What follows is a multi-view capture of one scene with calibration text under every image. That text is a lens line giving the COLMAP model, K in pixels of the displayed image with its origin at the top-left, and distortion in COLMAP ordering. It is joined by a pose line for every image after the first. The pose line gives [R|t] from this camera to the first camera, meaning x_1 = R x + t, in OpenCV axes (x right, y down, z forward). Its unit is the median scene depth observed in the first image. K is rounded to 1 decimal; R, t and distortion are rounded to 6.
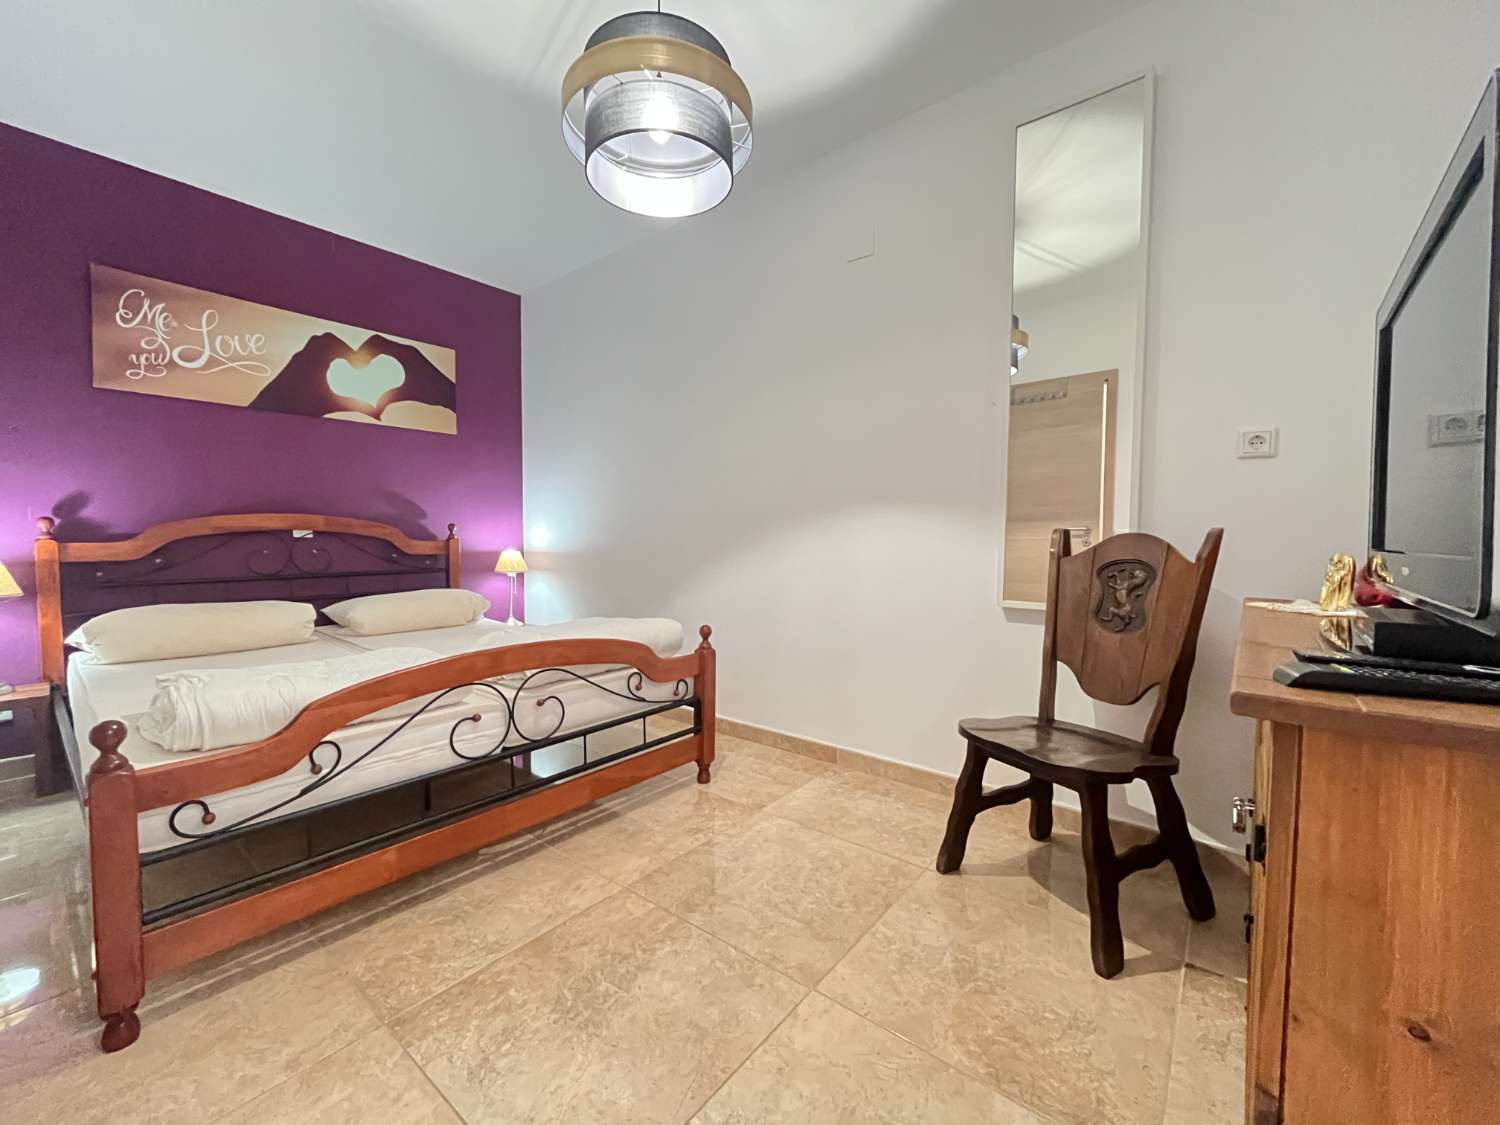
lens RADIAL K [[612.0, 0, 747.1], [0, 612.0, 563.1], [0, 0, 1]] dist [-0.004925, 0.000998]
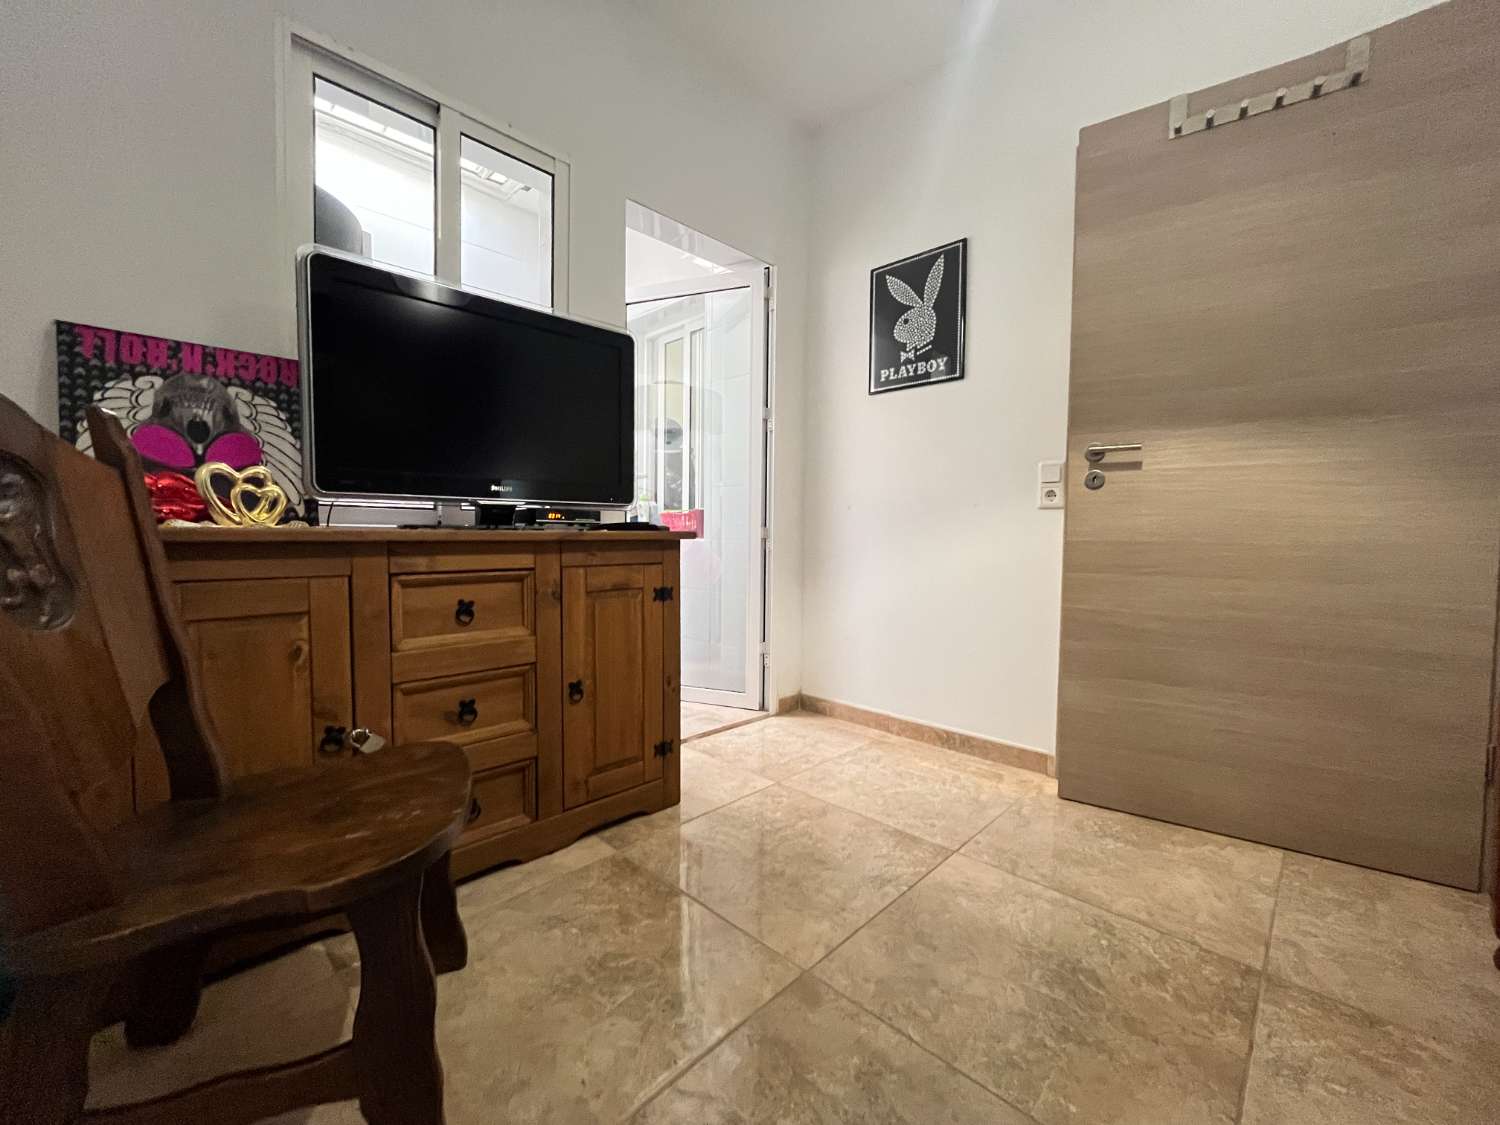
lens RADIAL K [[612.0, 0, 751.7], [0, 612.0, 559.6], [0, 0, 1]] dist [-0.004925, 0.000998]
pose [[-0.996141, -0.016273, 0.086241, 0.076903], [-0.008578, 0.996007, 0.088859, 0.024355], [-0.087343, 0.087776, -0.992304, 1.169454]]
